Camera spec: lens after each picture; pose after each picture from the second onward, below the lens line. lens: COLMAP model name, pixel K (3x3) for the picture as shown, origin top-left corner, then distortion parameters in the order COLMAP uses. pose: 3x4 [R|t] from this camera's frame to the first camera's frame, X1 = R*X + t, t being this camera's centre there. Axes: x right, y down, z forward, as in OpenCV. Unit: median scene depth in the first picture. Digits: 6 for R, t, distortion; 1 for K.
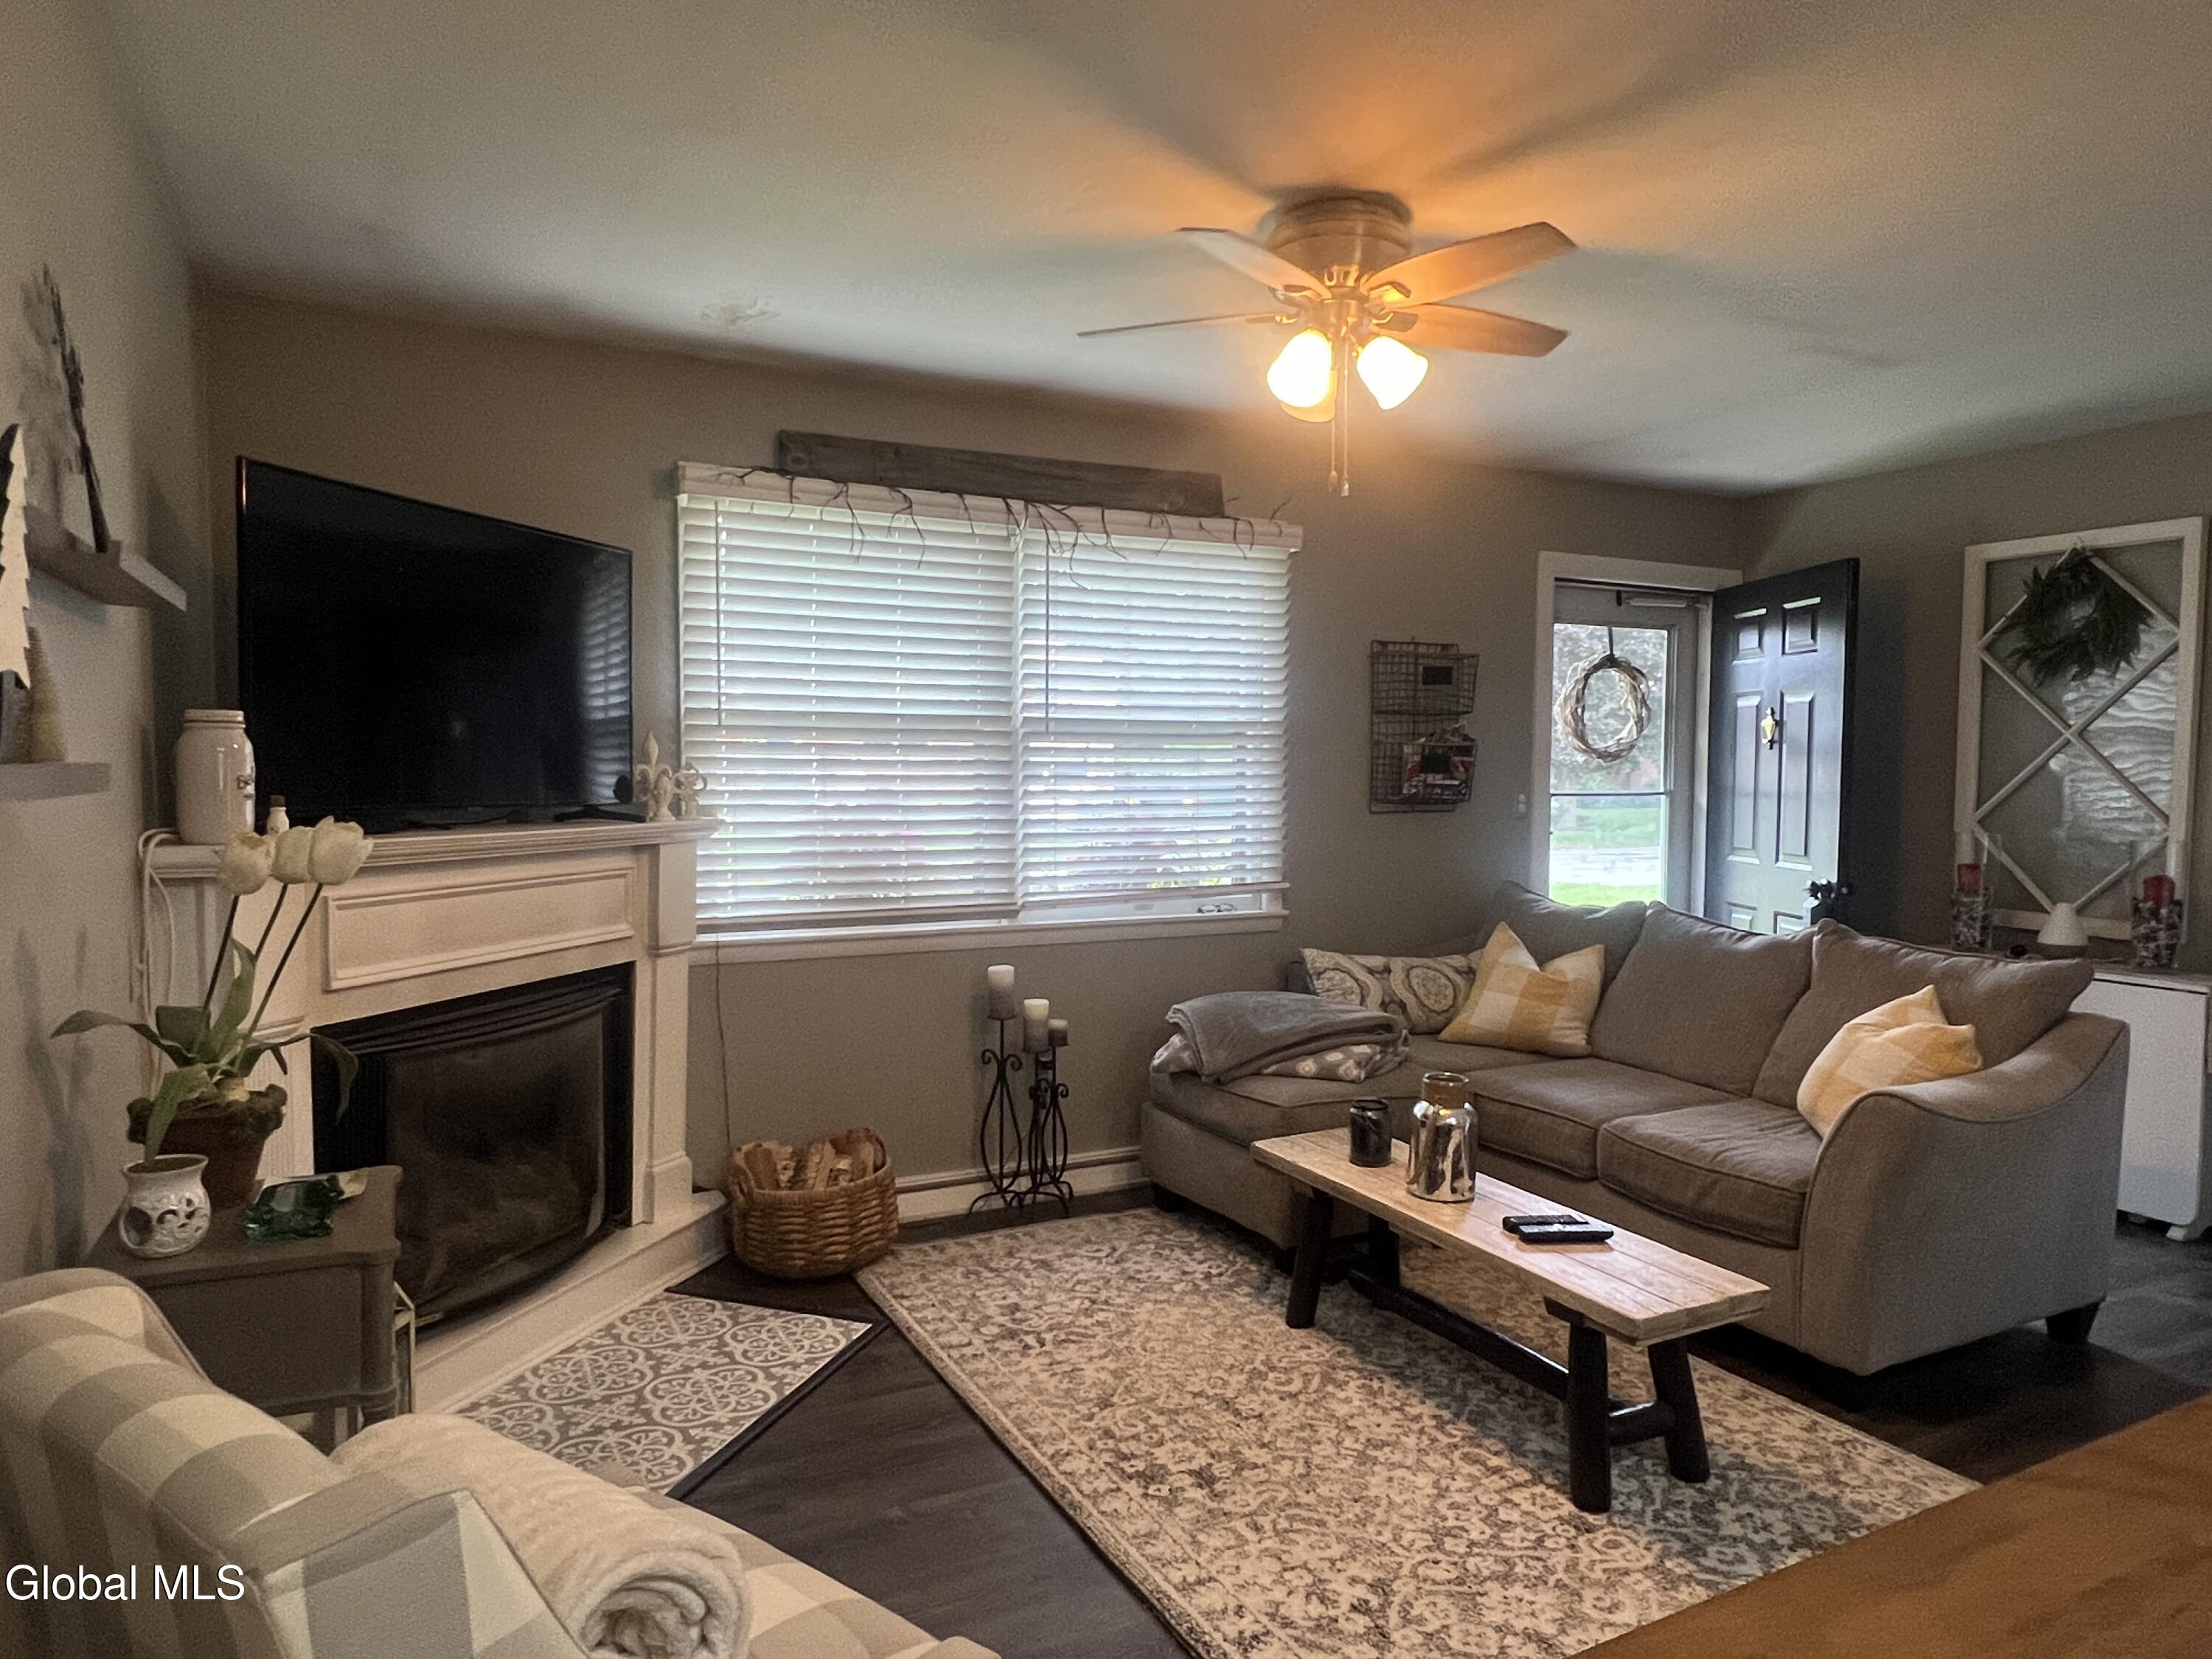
lens RADIAL K [[1373.9, 0, 1104.3], [0, 1373.9, 835.7], [0, 0, 1]] dist [-0.001815, -0.000243]
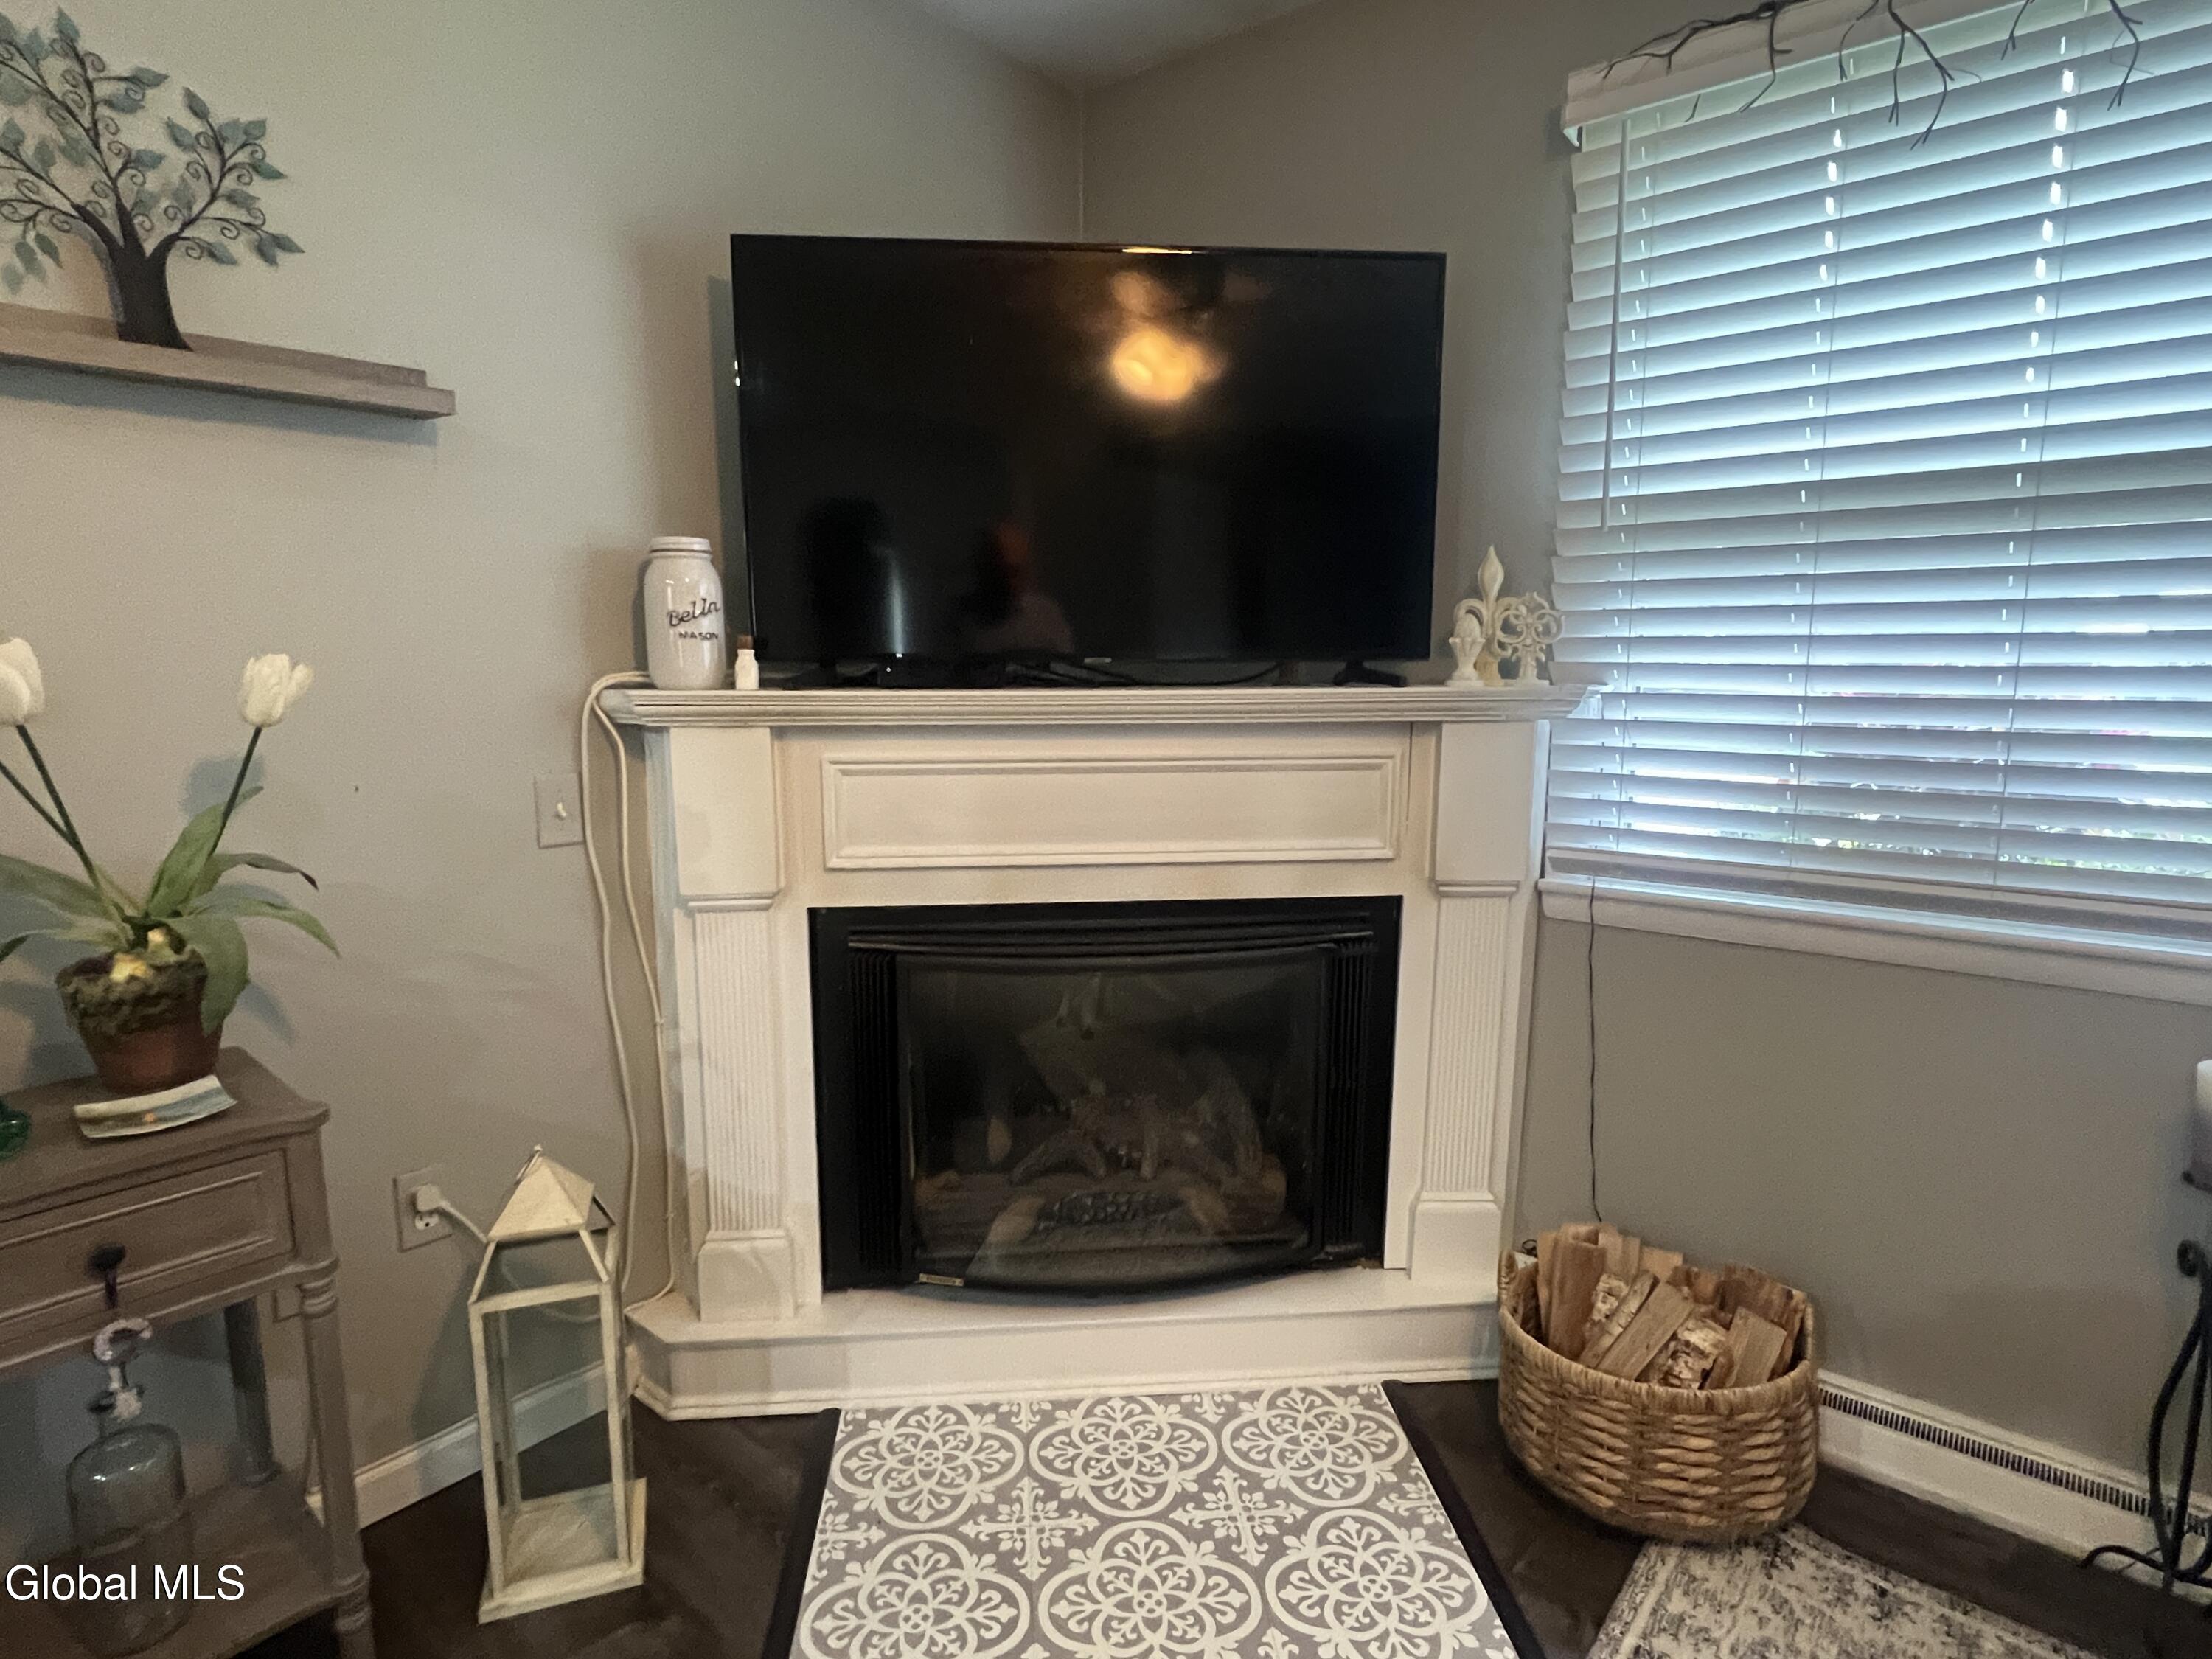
lens RADIAL K [[1170.6, 0, 1104.9], [0, 1170.6, 835.6], [0, 0, 1]] dist [-0.004443, 0.000017]
pose [[0.381433, 0.128789, -0.915381, 0.120620], [-0.038569, 0.991602, 0.123442, -0.002730], [0.923591, -0.011780, 0.383197, 0.648535]]
